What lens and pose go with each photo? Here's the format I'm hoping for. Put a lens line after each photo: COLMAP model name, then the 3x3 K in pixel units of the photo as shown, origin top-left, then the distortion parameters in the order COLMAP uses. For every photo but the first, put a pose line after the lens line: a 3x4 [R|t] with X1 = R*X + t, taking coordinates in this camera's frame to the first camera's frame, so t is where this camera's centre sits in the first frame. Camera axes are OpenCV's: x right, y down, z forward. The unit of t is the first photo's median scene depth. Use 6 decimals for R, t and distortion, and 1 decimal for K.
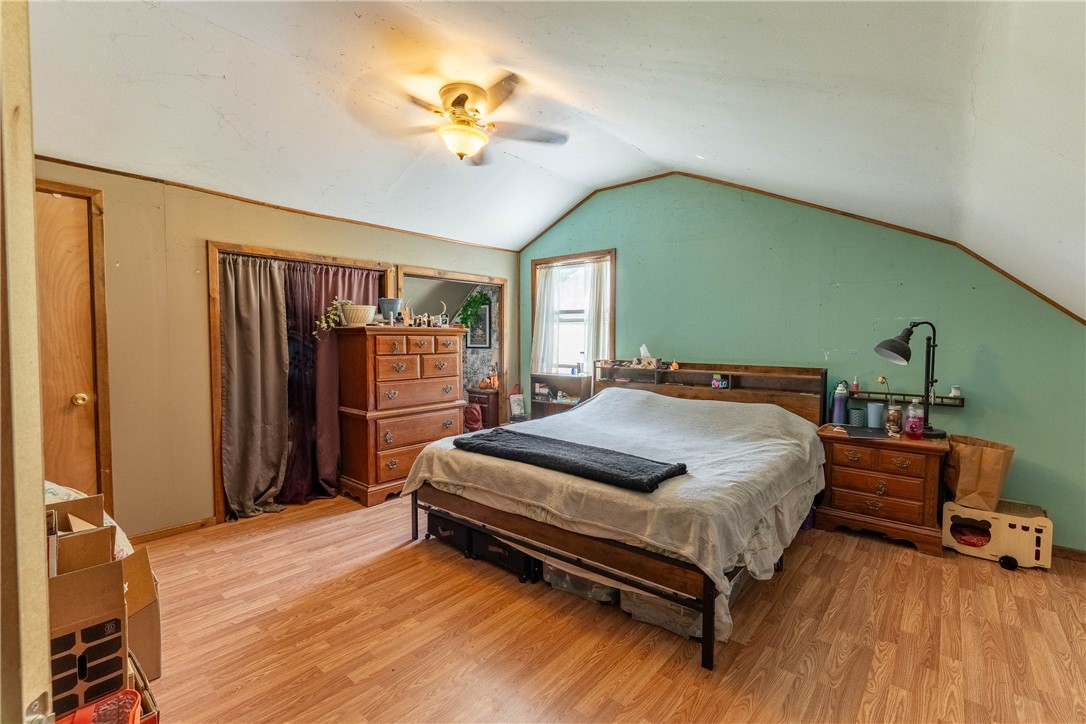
lens RADIAL K [[484.3, 0, 541.4], [0, 484.3, 363.7], [0, 0, 1]] dist [-0.004618, -0.000014]
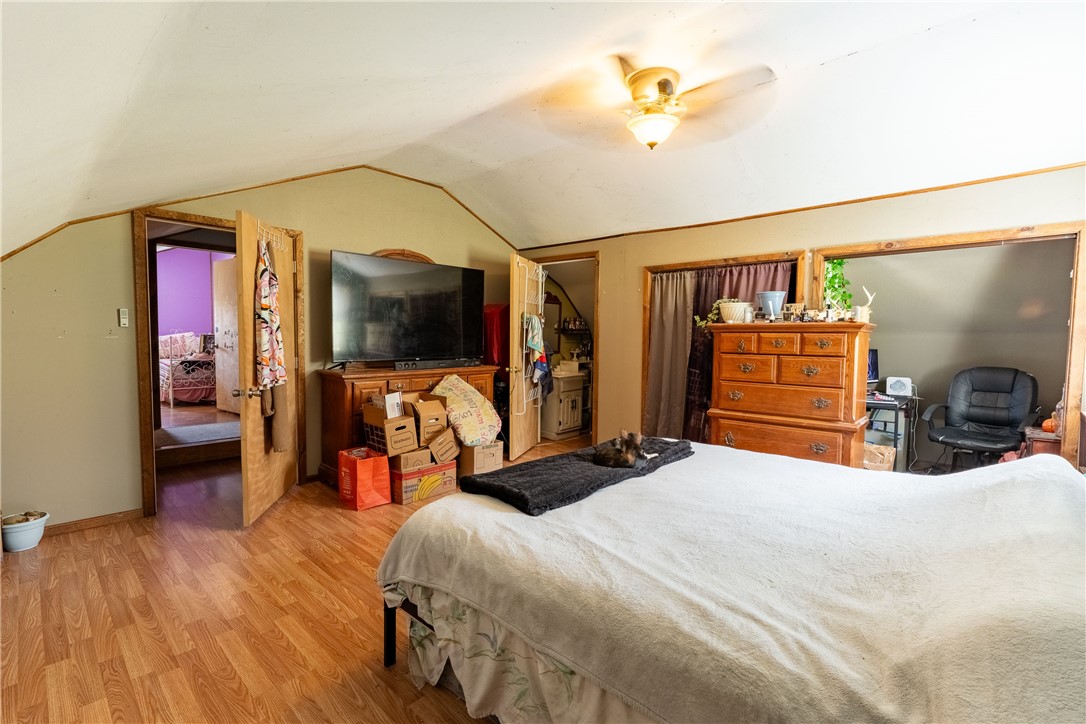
lens RADIAL K [[484.3, 0, 541.8], [0, 484.3, 360.2], [0, 0, 1]] dist [-0.004618, -0.000014]
pose [[-0.041139, 0.048055, -0.997997, 0.625819], [-0.063619, 0.996690, 0.050614, -0.027189], [0.997126, 0.065573, -0.037946, 0.637250]]
